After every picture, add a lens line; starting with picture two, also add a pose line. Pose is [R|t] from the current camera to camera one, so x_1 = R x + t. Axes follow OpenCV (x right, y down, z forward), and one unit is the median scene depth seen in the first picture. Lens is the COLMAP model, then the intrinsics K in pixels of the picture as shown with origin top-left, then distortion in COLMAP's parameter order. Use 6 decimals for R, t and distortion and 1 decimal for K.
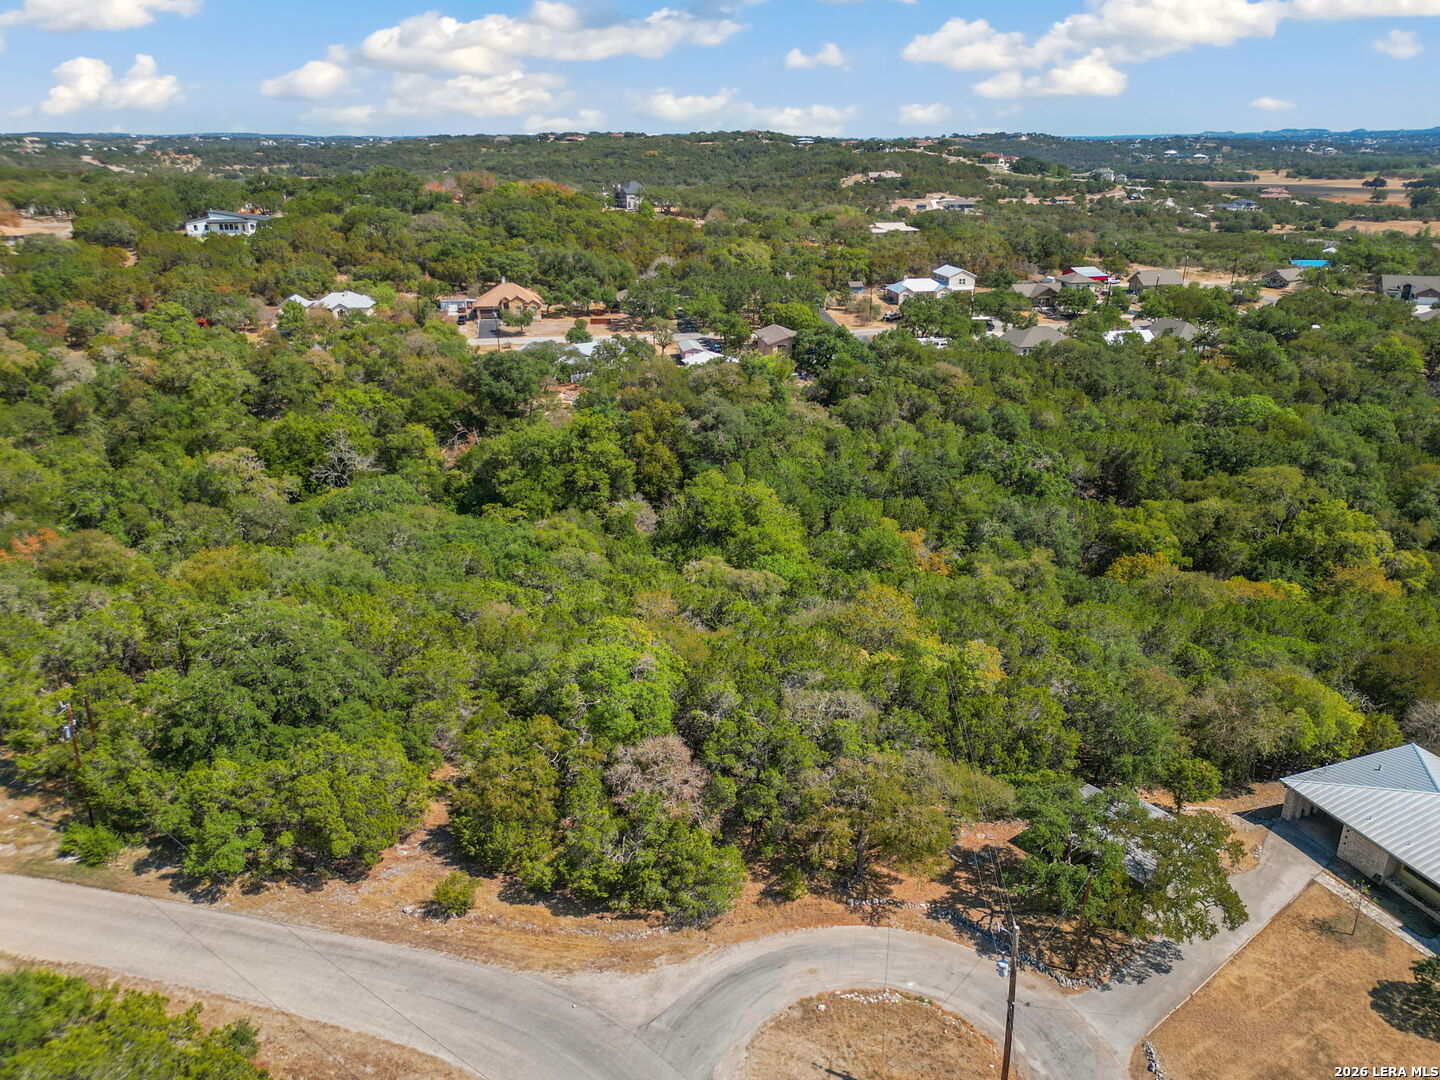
lens RADIAL K [[966.2, 0, 735.6], [0, 966.2, 541.5], [0, 0, 1]] dist [0.051569, -0.043769]
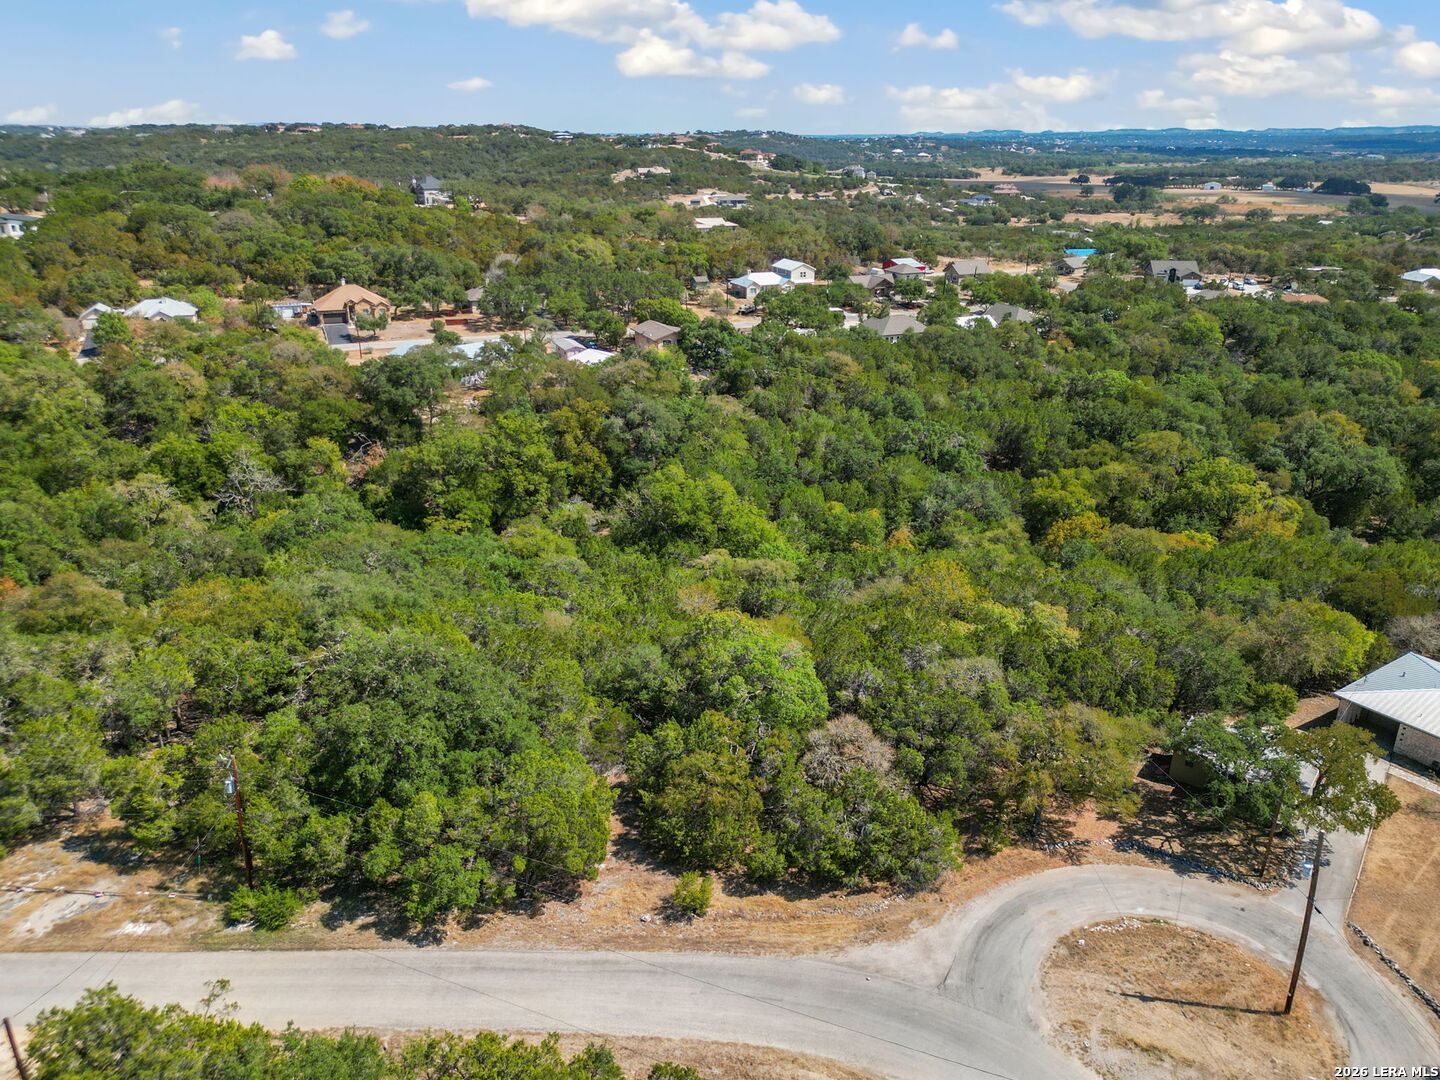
lens RADIAL K [[966.2, 0, 735.6], [0, 966.2, 541.5], [0, 0, 1]] dist [0.051569, -0.043769]
pose [[0.974523, -0.079272, 0.209814, -0.117186], [0.078430, 0.996843, 0.012346, -0.001975], [-0.210130, 0.004424, 0.977663, 0.004930]]
